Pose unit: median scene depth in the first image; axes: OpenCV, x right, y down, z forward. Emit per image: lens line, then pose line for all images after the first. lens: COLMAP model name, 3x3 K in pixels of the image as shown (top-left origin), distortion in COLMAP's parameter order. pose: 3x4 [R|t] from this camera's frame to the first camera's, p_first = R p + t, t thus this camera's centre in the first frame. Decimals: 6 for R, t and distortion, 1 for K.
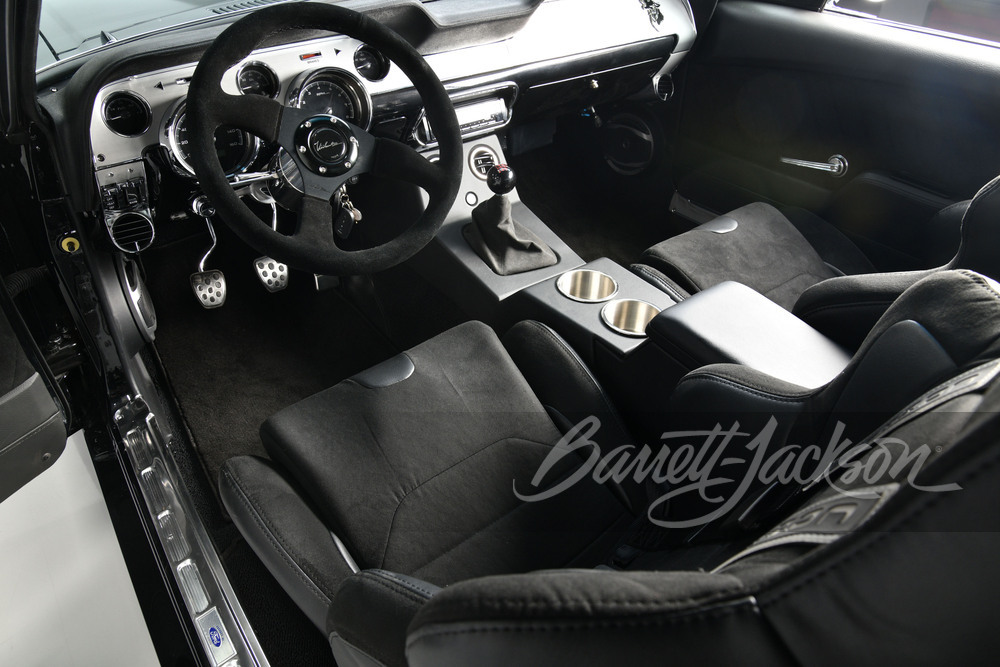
lens RADIAL K [[687.3, 0, 507.0], [0, 687.3, 339.7], [0, 0, 1]] dist [-0.088085, 0.014123]
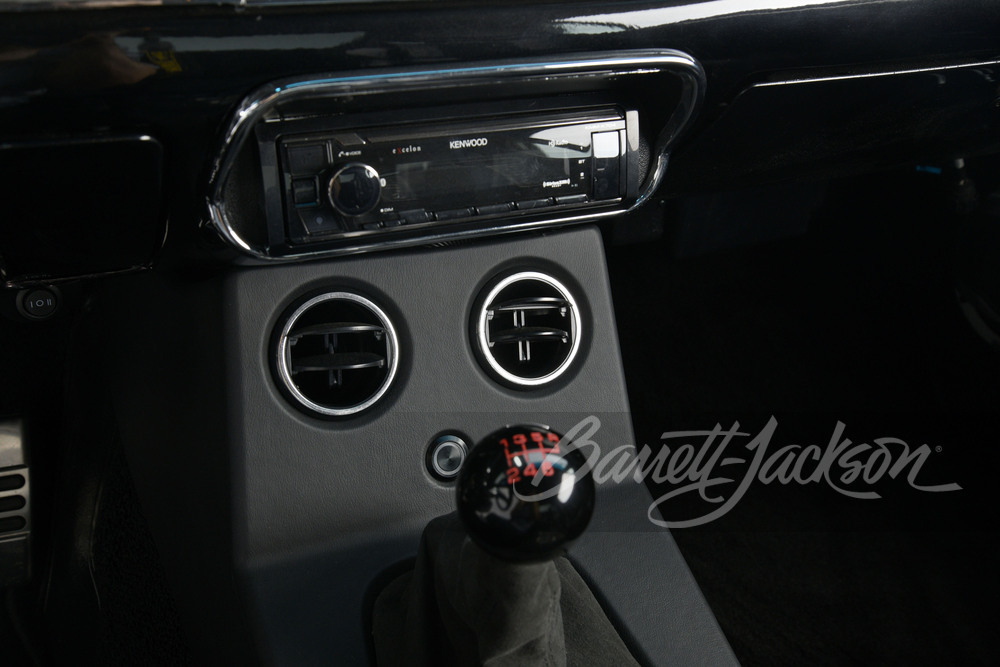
lens RADIAL K [[1093.9, 0, 498.8], [0, 1093.9, 328.2], [0, 0, 1]] dist [0.121645, 0.000000]
pose [[0.965680, 0.199643, -0.166148, 0.030614], [-0.211943, 0.975454, -0.059747, -0.268549], [0.150142, 0.092910, 0.984289, 0.667097]]
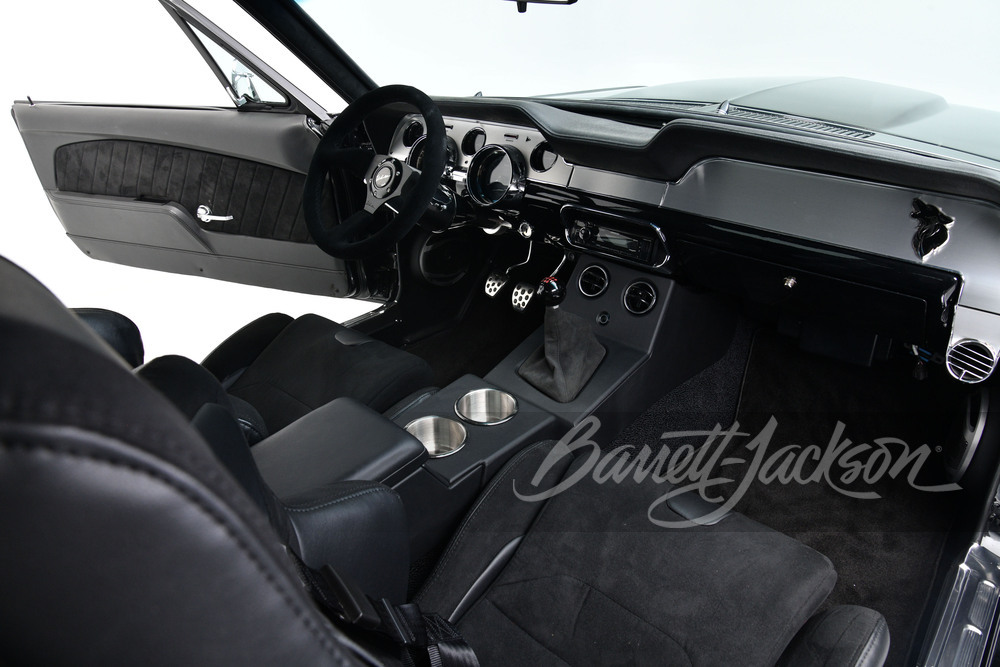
lens RADIAL K [[687.3, 0, 491.3], [0, 687.3, 334.1], [0, 0, 1]] dist [-0.088085, 0.014123]
pose [[0.157239, 0.442687, -0.882782, 0.924897], [-0.570600, 0.770316, 0.284655, -0.434659], [0.806034, 0.458957, 0.373722, 0.591729]]
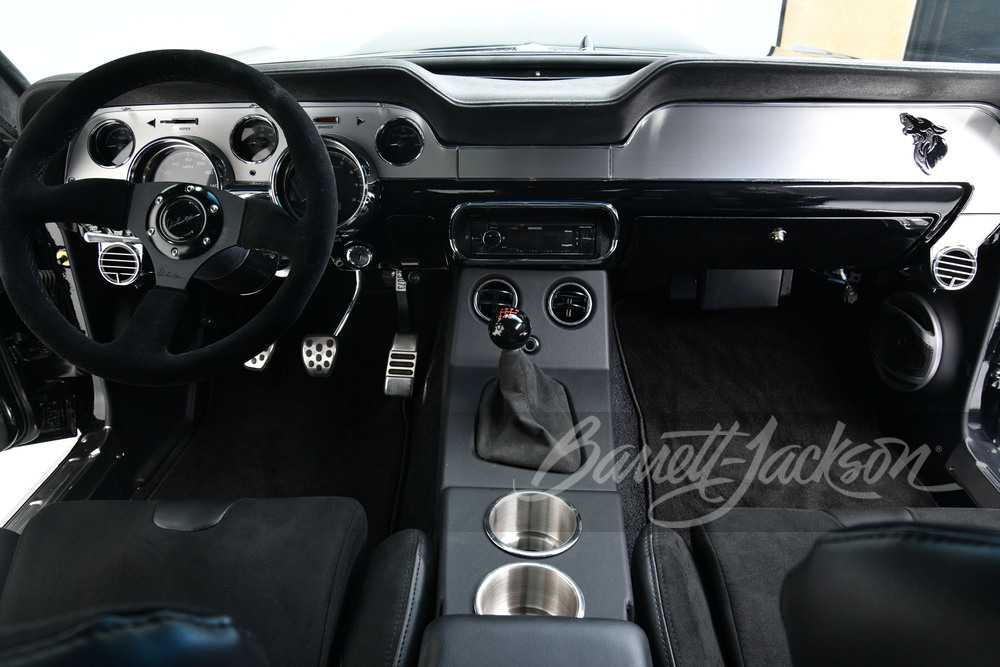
lens RADIAL K [[765.3, 0, 499.2], [0, 765.3, 334.7], [0, 0, 1]] dist [-0.035909, -0.006563]
pose [[0.770840, 0.287346, -0.568541, 0.438722], [-0.371455, 0.927802, -0.034706, -0.201782], [0.517521, 0.237940, 0.821923, 0.361161]]
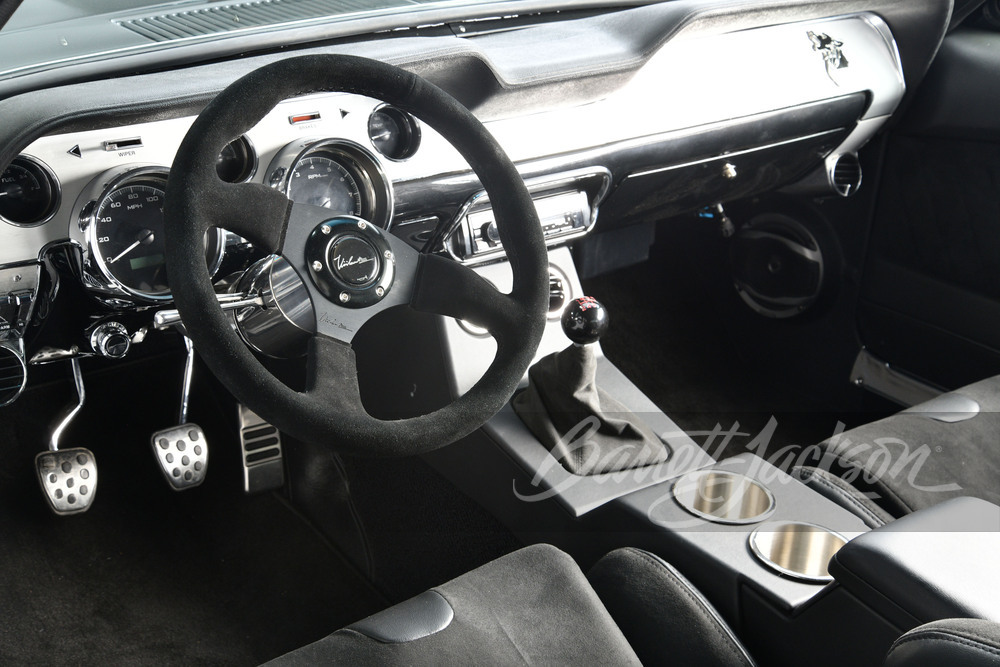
lens RADIAL K [[1406.0, 0, 502.2], [0, 1406.0, 338.9], [0, 0, 1]] dist [0.237278, 0.000000]
pose [[0.999160, 0.040911, 0.002254, -0.087953], [-0.039553, 0.977435, -0.207502, 0.053162], [-0.010692, 0.207239, 0.978232, -0.261169]]
